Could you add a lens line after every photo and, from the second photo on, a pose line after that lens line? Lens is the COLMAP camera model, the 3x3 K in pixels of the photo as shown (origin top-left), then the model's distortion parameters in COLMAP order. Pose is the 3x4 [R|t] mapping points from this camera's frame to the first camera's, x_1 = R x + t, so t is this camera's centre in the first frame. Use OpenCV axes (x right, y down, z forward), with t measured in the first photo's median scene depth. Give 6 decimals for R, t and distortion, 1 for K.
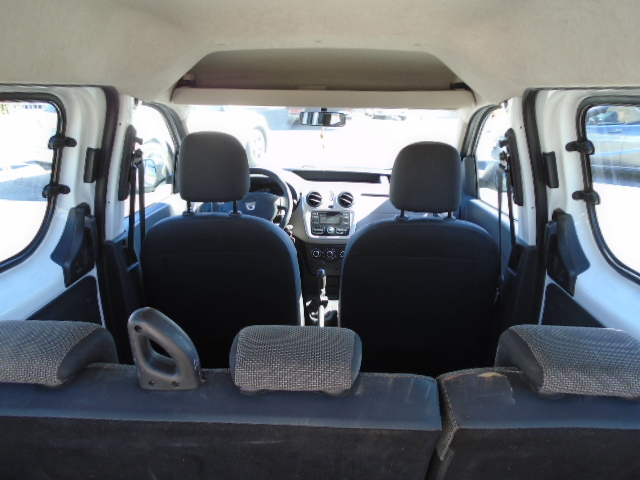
lens RADIAL K [[496.6, 0, 319.1], [0, 496.6, 242.9], [0, 0, 1]] dist [-0.015527, -0.001958]
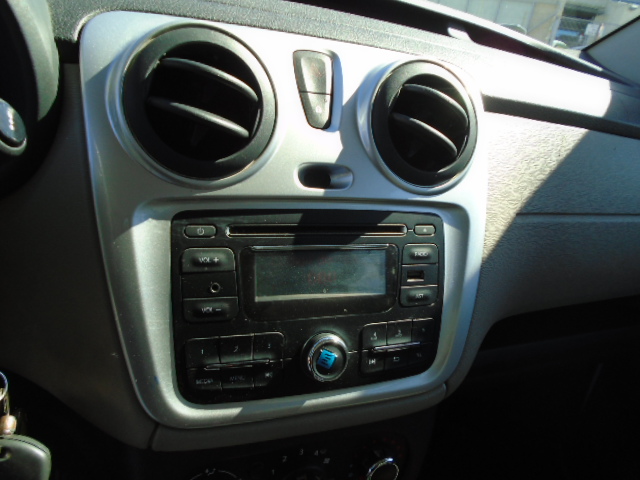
lens RADIAL K [[488.6, 0, 310.6], [0, 488.6, 237.6], [0, 0, 1]] dist [-0.009623, -0.001326]
pose [[0.913176, -0.032852, 0.406239, -0.033744], [-0.031976, 0.987899, 0.151768, -0.075993], [-0.406309, -0.151581, 0.901075, 0.883864]]
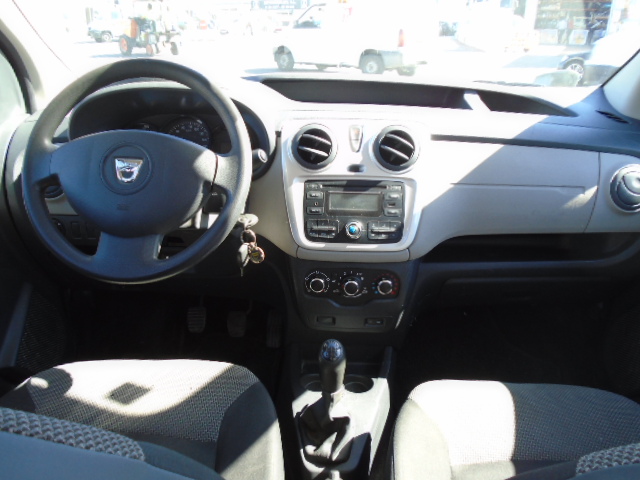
lens RADIAL K [[488.6, 0, 310.6], [0, 488.6, 237.6], [0, 0, 1]] dist [-0.009623, -0.001326]
pose [[0.999955, 0.002680, -0.009113, -0.007961], [-0.001698, 0.994363, 0.106012, -0.059059], [0.009346, -0.105992, 0.994323, 0.615045]]
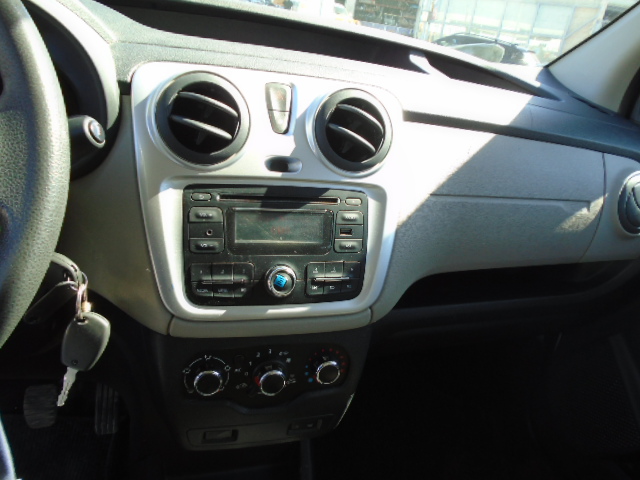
lens RADIAL K [[488.6, 0, 310.6], [0, 488.6, 237.6], [0, 0, 1]] dist [-0.009623, -0.001326]
pose [[0.941157, -0.014848, 0.337642, -0.034602], [-0.035819, 0.989026, 0.143336, -0.071945], [-0.336065, -0.146996, 0.930297, 0.805148]]
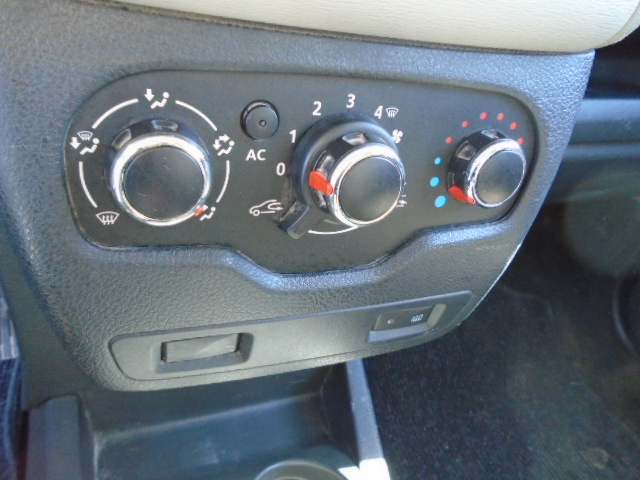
lens RADIAL K [[496.6, 0, 319.1], [0, 496.6, 242.9], [0, 0, 1]] dist [-0.015527, -0.001958]
pose [[0.903995, -0.095438, 0.416755, -0.015183], [-0.041033, 0.950901, 0.306764, 0.008793], [-0.425570, -0.294414, 0.855693, 0.941342]]
